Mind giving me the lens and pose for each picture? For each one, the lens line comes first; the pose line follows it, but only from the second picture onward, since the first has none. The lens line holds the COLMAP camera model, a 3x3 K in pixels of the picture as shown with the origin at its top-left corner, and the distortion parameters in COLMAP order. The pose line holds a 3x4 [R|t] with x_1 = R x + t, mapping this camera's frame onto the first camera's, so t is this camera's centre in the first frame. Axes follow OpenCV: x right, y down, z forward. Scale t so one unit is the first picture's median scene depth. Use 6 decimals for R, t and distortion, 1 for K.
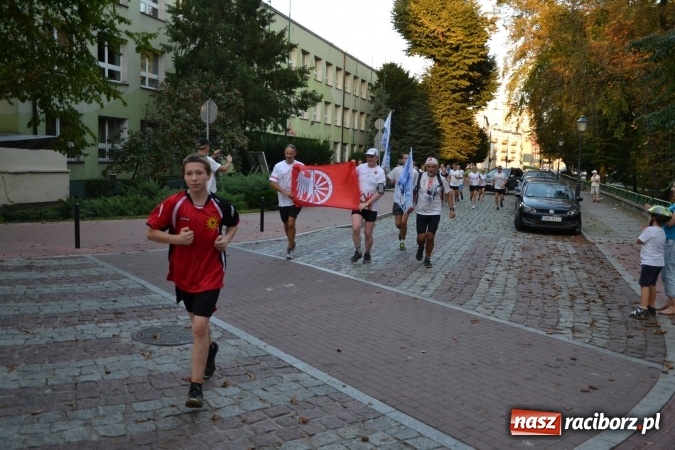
lens RADIAL K [[1562.4, 0, 336.9], [0, 1562.4, 303.9], [0, 0, 1]] dist [-0.086577, 0.424707]
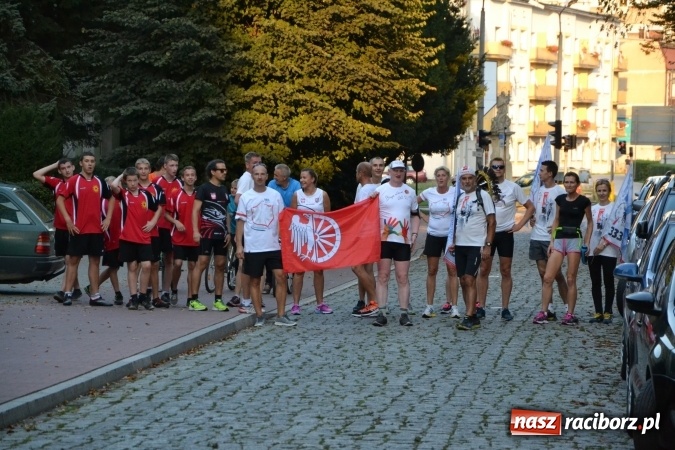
lens RADIAL K [[2322.5, 0, 311.8], [0, 2322.5, 226.6], [0, 0, 1]] dist [1.164360, 5.557778]
pose [[0.988337, -0.019688, 0.151004, 0.024155], [0.028142, 0.998142, -0.054050, -0.062626], [-0.149659, 0.057669, 0.987054, 0.677113]]
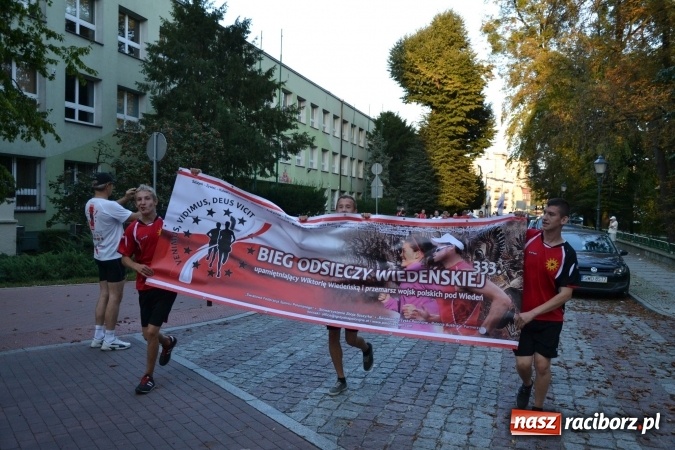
lens RADIAL K [[764.9, 0, 337.5], [0, 764.9, 225.0], [0, 0, 1]] dist [-0.225045, 0.752167]
pose [[0.999324, -0.006442, -0.036199, 0.019334], [0.003759, 0.997273, -0.073712, -0.045416], [0.036575, 0.073526, 0.996622, 0.517263]]
